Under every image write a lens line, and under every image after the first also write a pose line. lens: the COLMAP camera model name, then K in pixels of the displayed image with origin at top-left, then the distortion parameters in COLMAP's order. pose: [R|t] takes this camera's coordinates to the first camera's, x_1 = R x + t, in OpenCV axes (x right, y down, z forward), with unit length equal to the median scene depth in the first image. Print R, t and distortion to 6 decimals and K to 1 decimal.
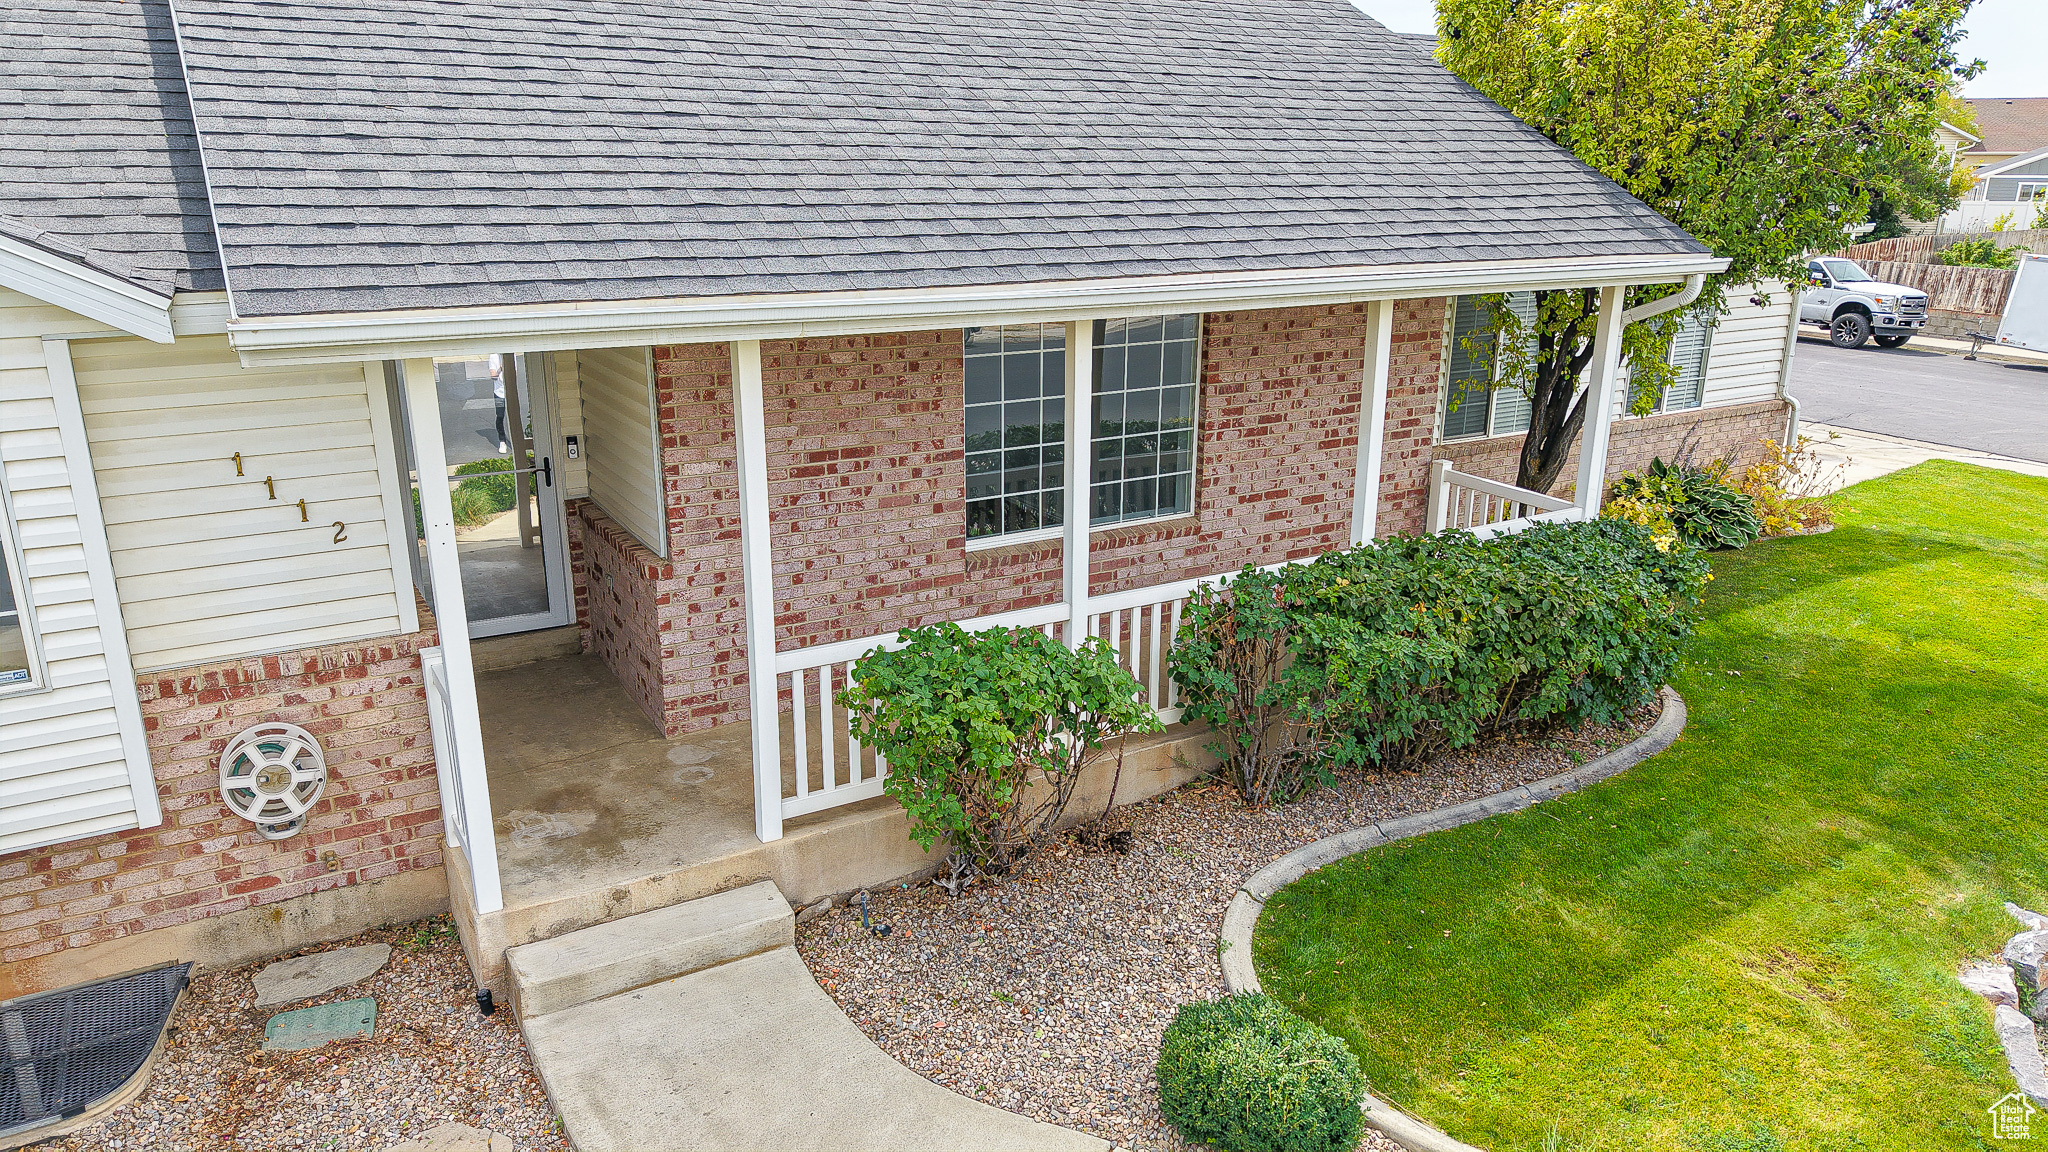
lens RADIAL K [[1386.8, 0, 1025.6], [0, 1386.8, 598.8], [0, 0, 1]] dist [-0.001004, -0.002543]
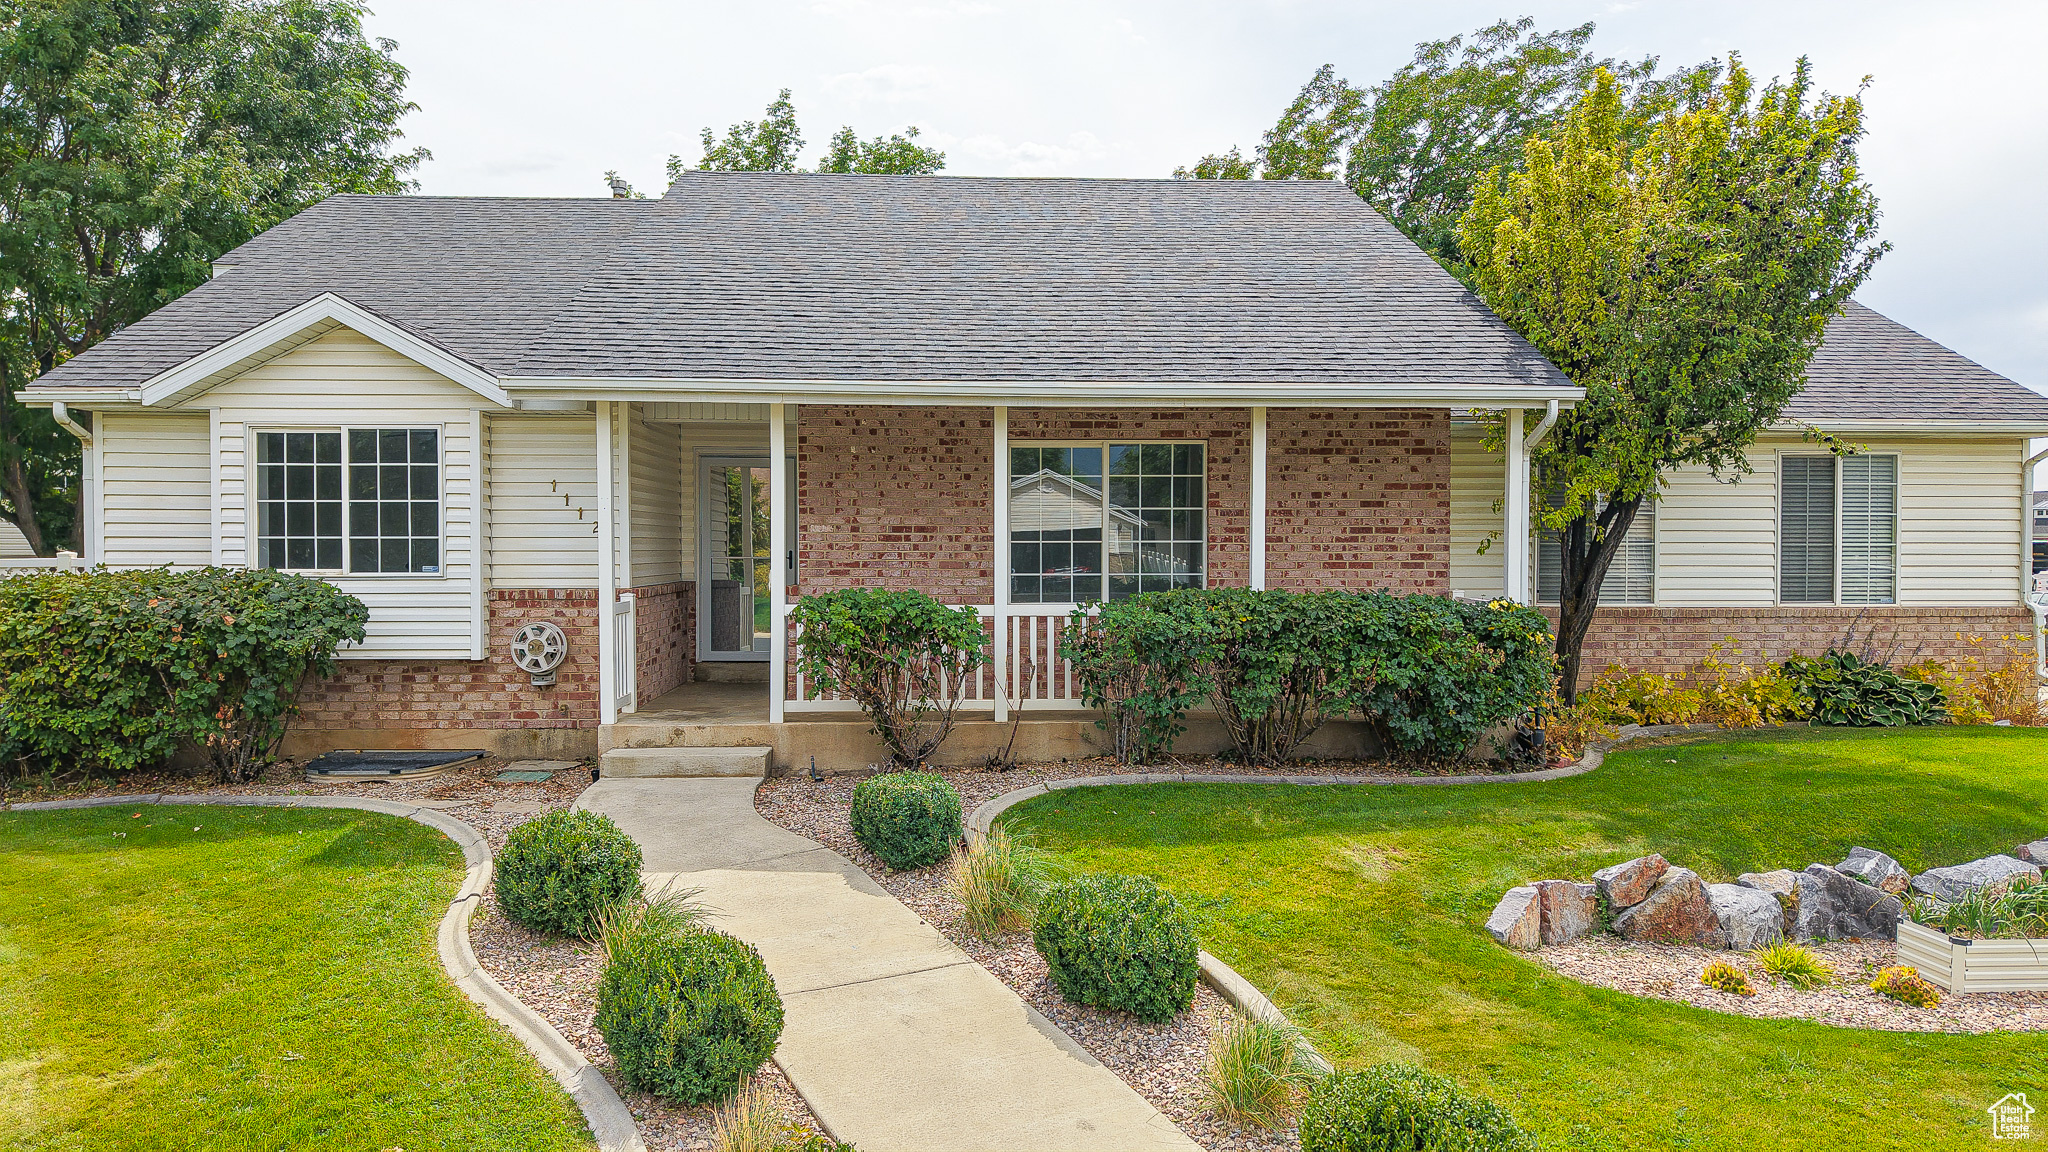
lens RADIAL K [[1396.0, 0, 1015.9], [0, 1396.0, 579.6], [0, 0, 1]] dist [0.012338, -0.015398]
pose [[0.879534, 0.008682, -0.475757, 0.739184], [-0.140731, 0.959851, -0.242653, 0.325217], [0.454549, 0.280375, 0.845444, -0.264553]]
